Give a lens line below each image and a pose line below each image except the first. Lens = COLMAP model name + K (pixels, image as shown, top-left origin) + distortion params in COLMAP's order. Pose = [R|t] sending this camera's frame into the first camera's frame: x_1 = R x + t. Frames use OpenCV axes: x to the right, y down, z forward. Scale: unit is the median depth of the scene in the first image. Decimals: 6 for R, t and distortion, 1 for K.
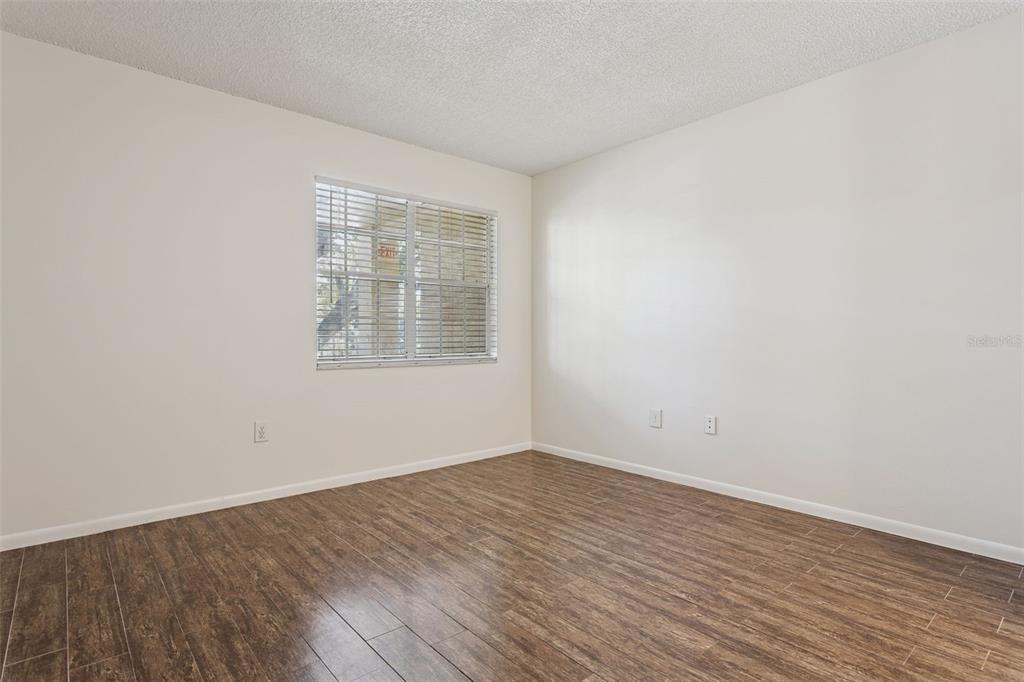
lens RADIAL K [[543.0, 0, 520.7], [0, 543.0, 340.2], [0, 0, 1]] dist [-0.003653, -0.001066]
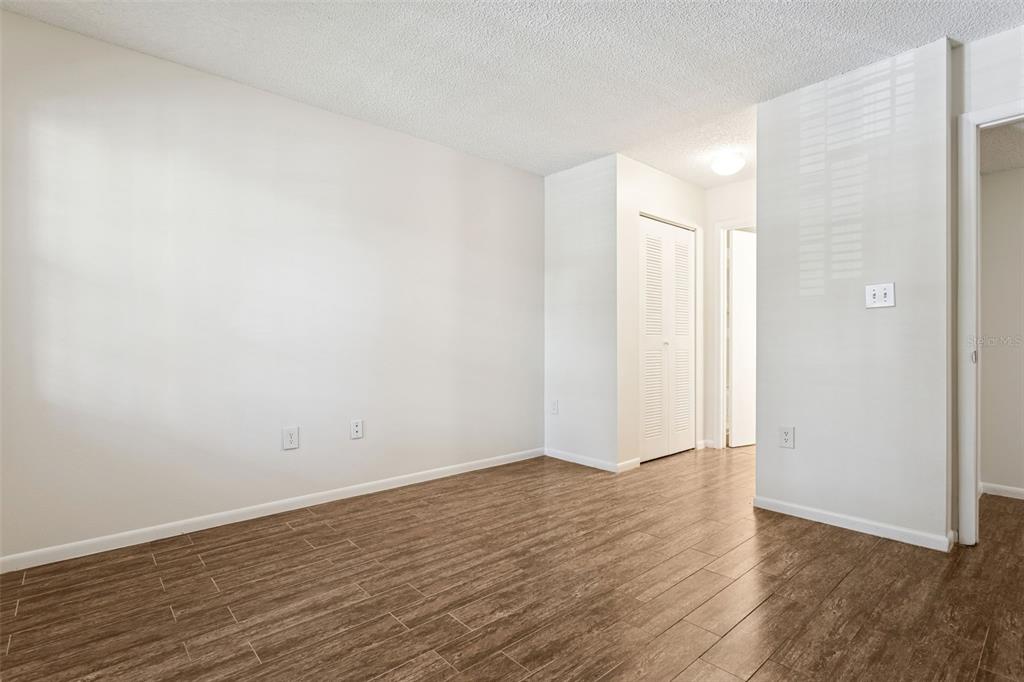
lens RADIAL K [[488.7, 0, 521.8], [0, 488.7, 341.3], [0, 0, 1]] dist [-0.011026, 0.000973]
pose [[-0.024822, 0.002703, 0.999688, -0.694307], [0.007566, 0.999968, -0.002516, -0.002674], [-0.999663, 0.007501, -0.024842, 0.894307]]
